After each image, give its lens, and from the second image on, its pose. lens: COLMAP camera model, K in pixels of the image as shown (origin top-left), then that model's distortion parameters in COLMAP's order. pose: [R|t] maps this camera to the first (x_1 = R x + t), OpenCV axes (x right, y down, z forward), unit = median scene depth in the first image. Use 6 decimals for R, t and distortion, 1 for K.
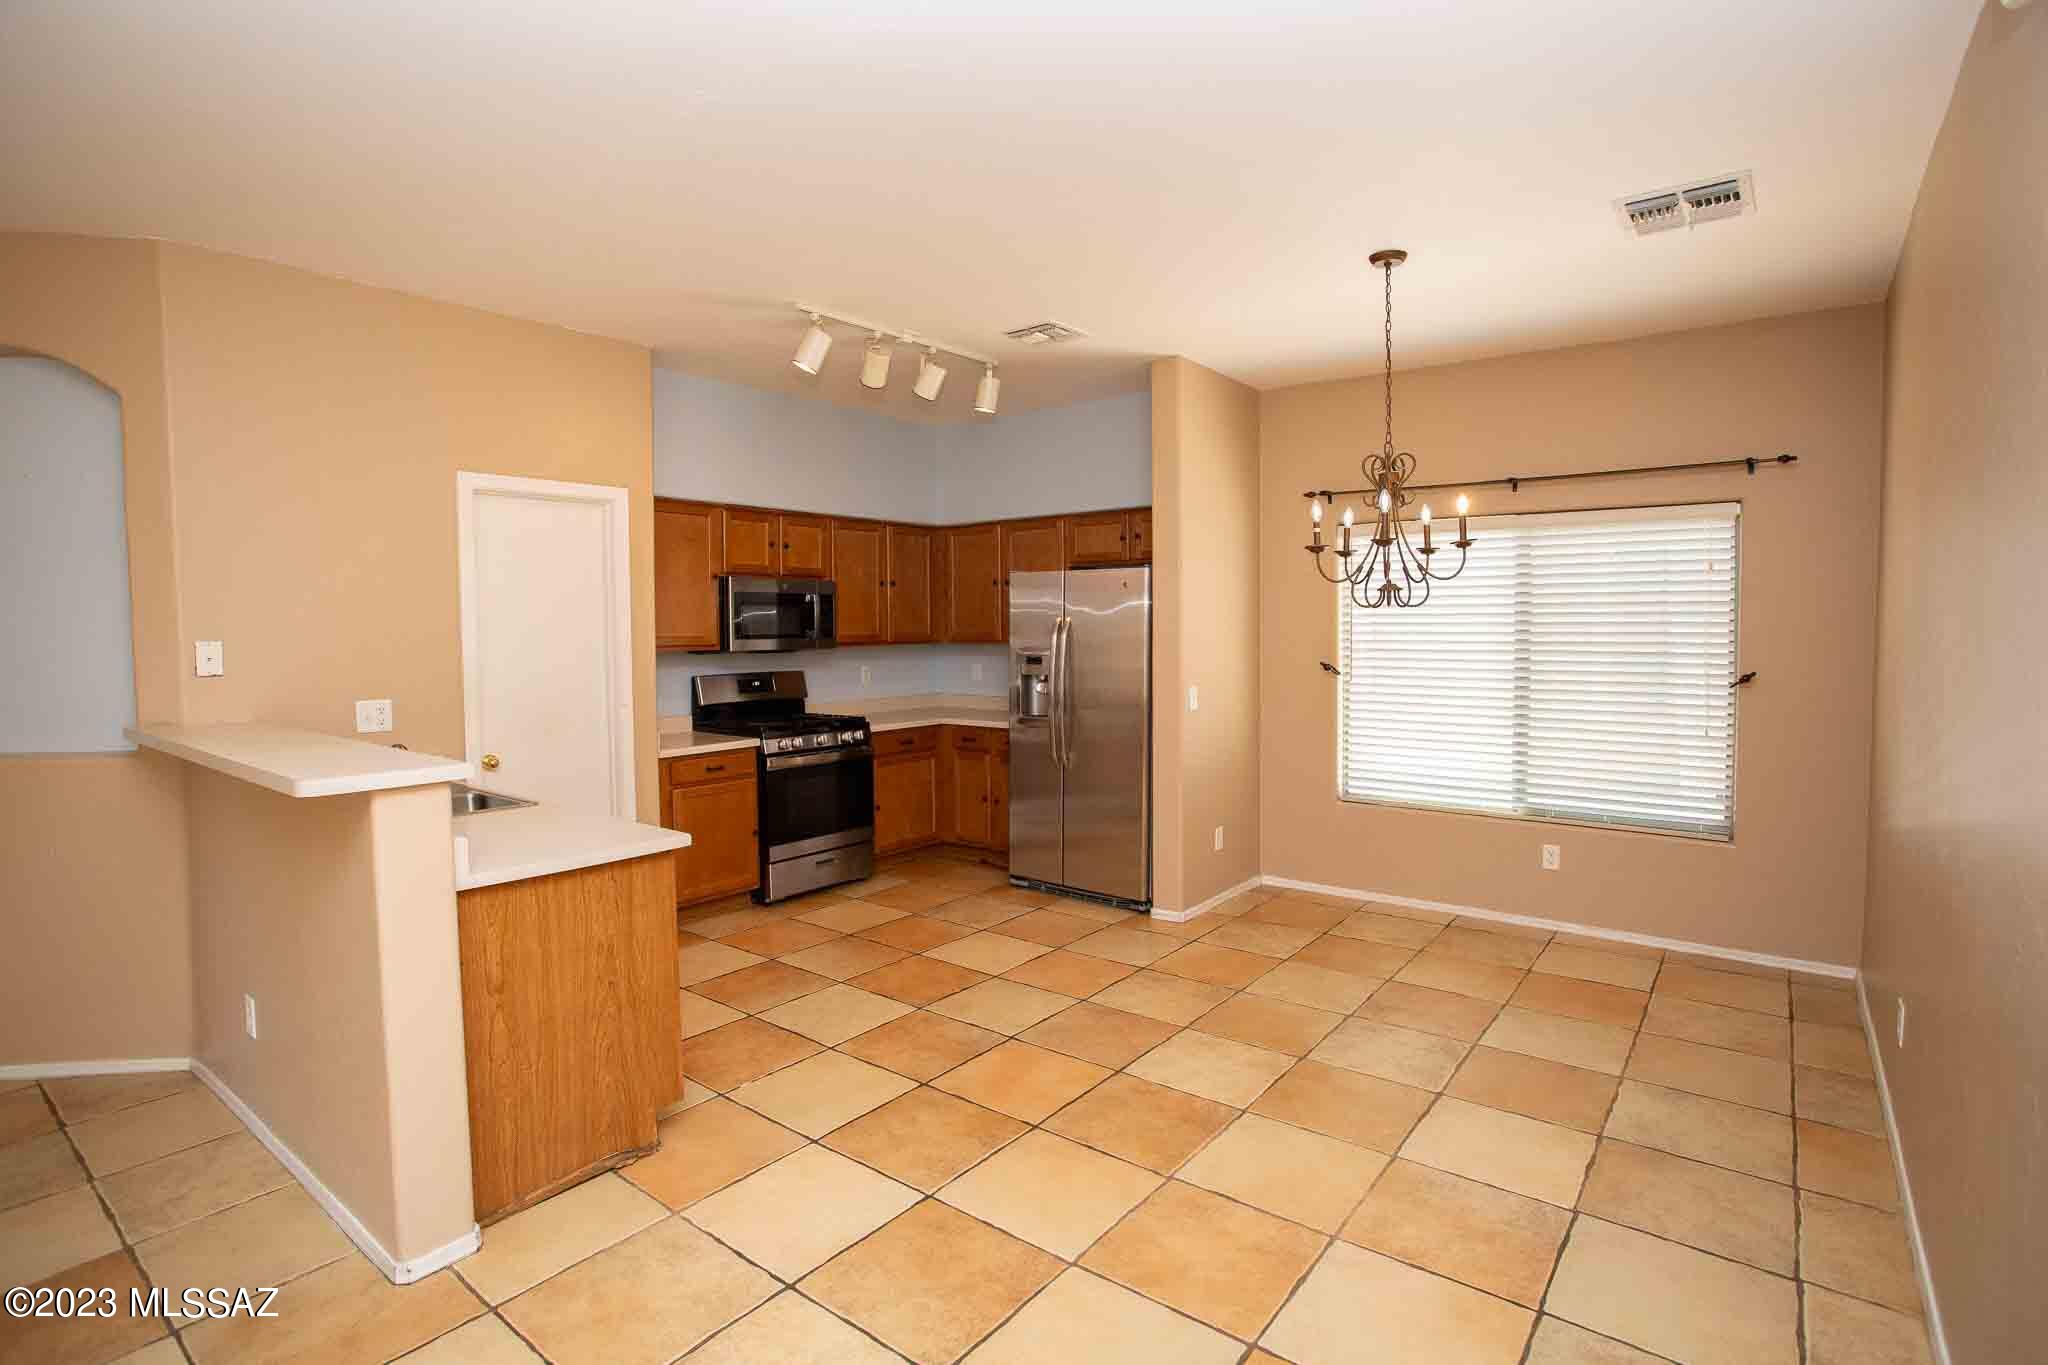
lens RADIAL K [[1000.6, 0, 1027.0], [0, 1000.6, 672.5], [0, 0, 1]] dist [-0.077723, 0.037165]
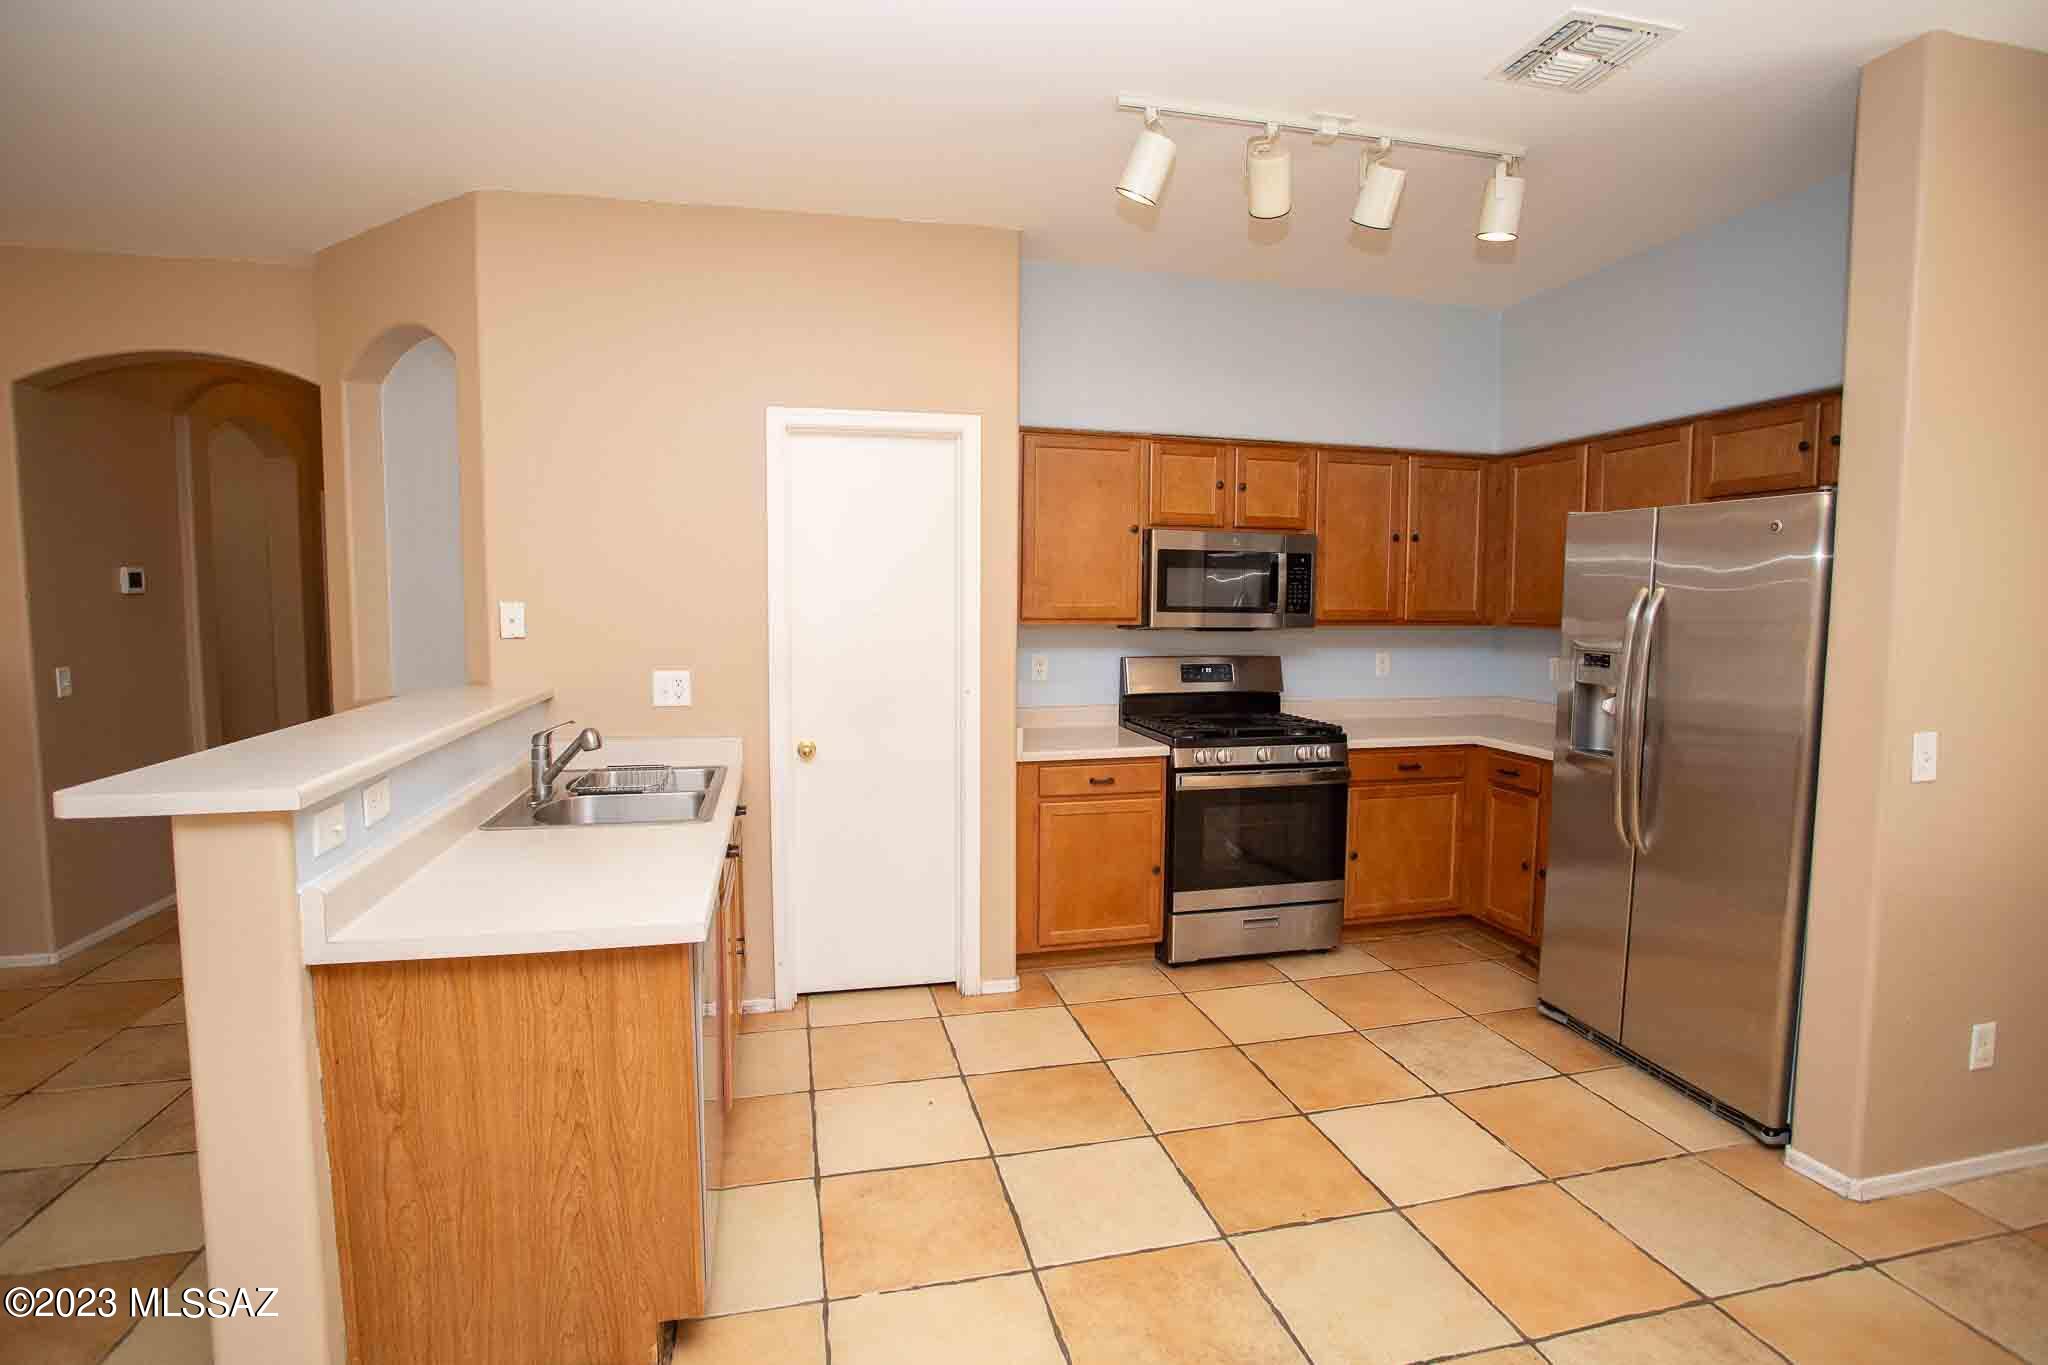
lens RADIAL K [[1000.6, 0, 1027.0], [0, 1000.6, 672.5], [0, 0, 1]] dist [-0.077723, 0.037165]
pose [[0.784192, 0.059934, -0.617617, 0.108895], [-0.041878, 0.998167, 0.043690, -0.017170], [0.619104, -0.008396, 0.785264, 0.356173]]
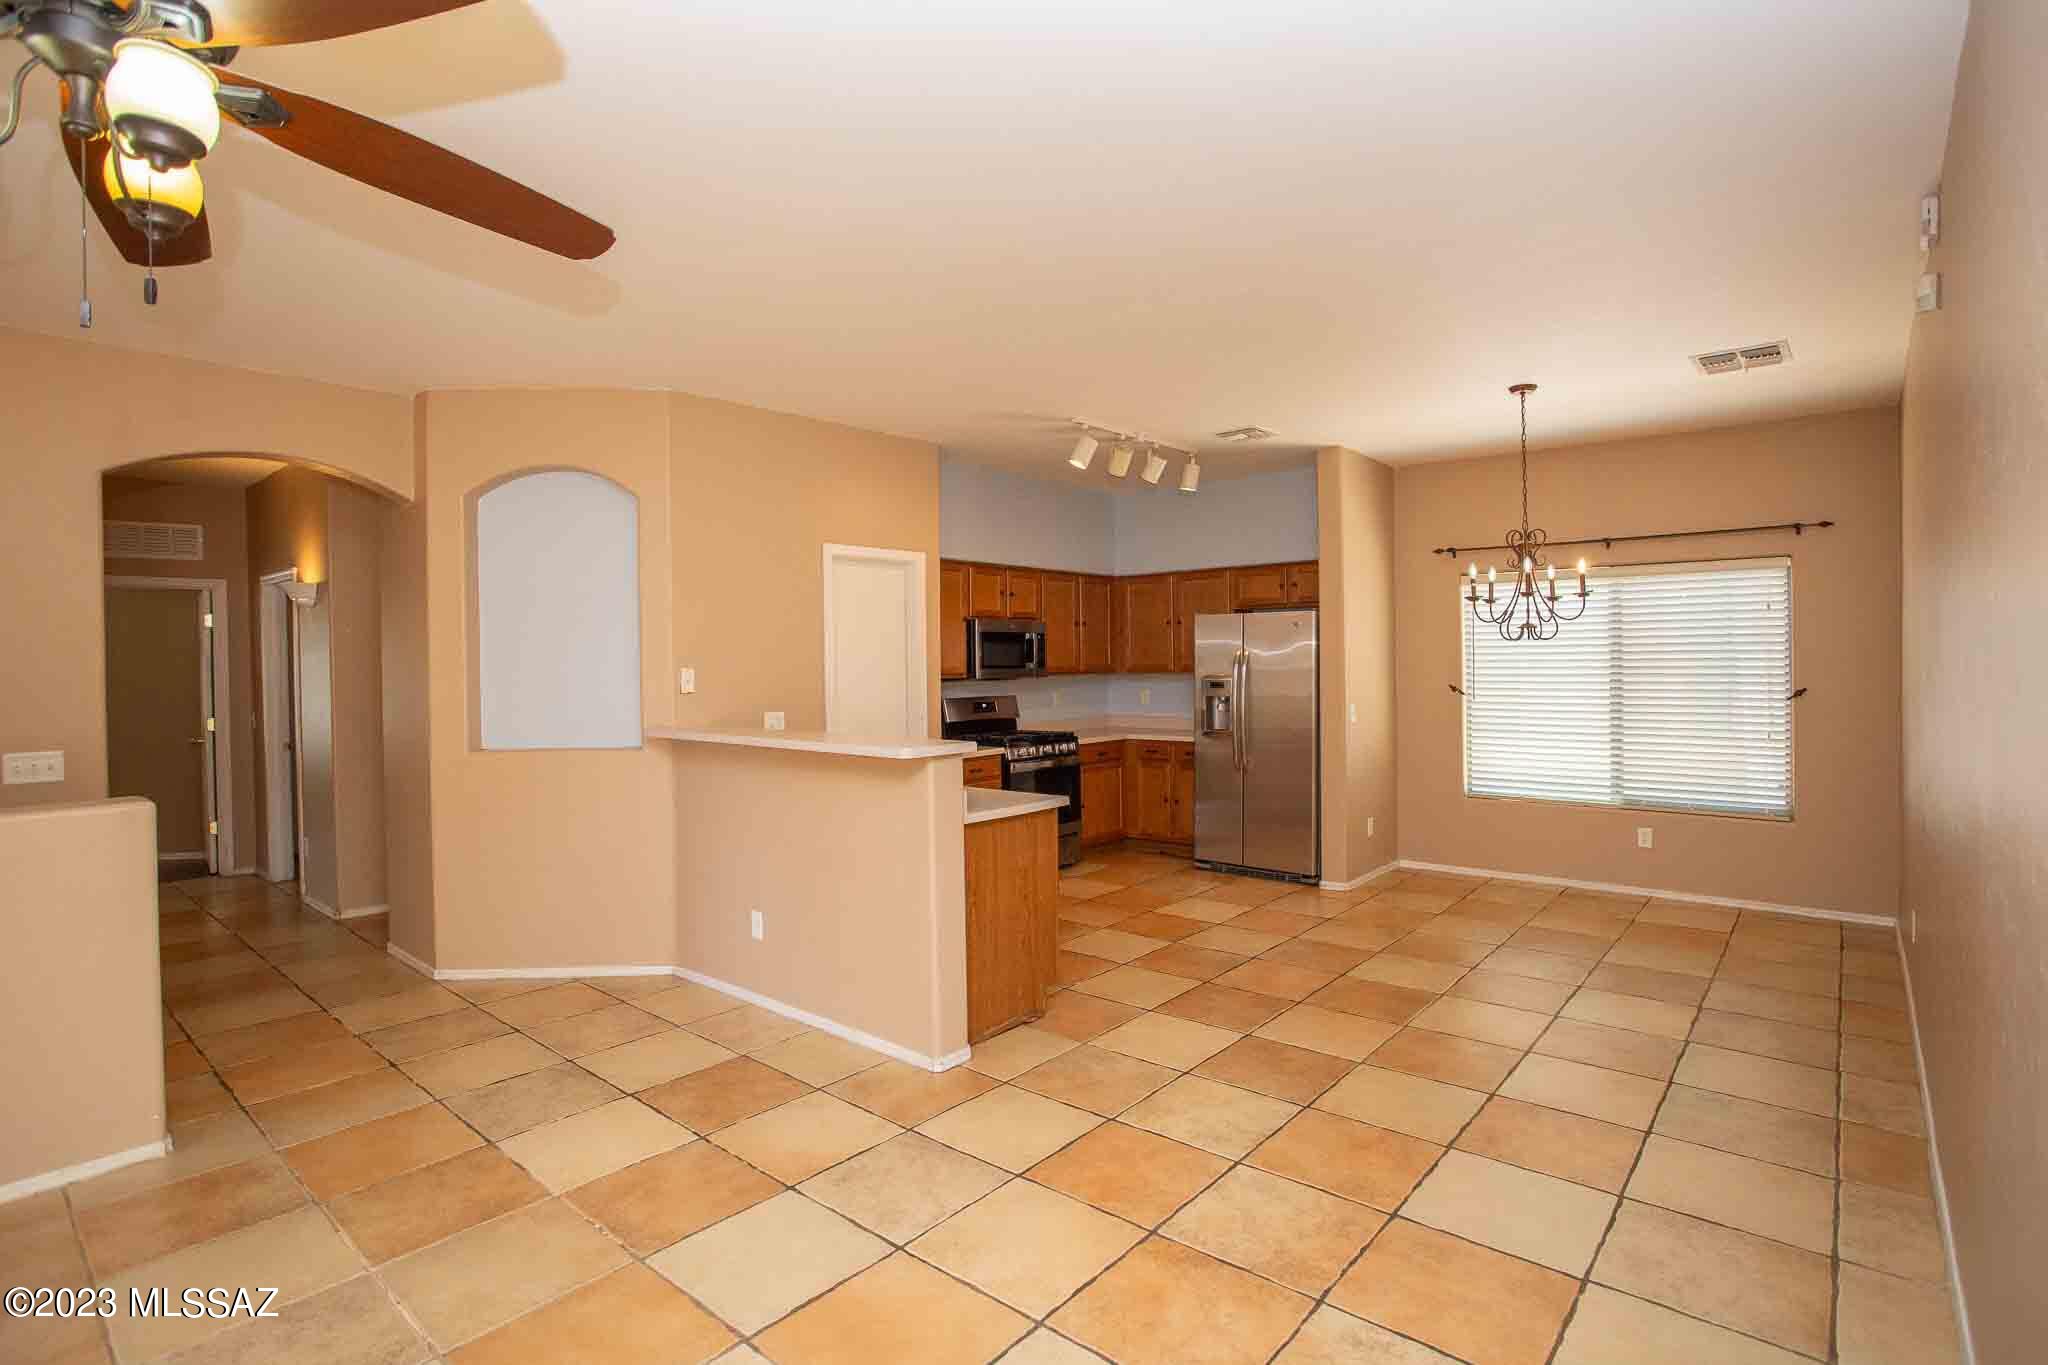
lens RADIAL K [[1000.6, 0, 1027.0], [0, 1000.6, 672.5], [0, 0, 1]] dist [-0.077723, 0.037165]
pose [[0.998920, -0.005412, -0.046141, -0.185641], [0.003710, 0.999312, -0.036889, 0.018726], [0.046309, 0.036678, 0.998254, -0.274148]]
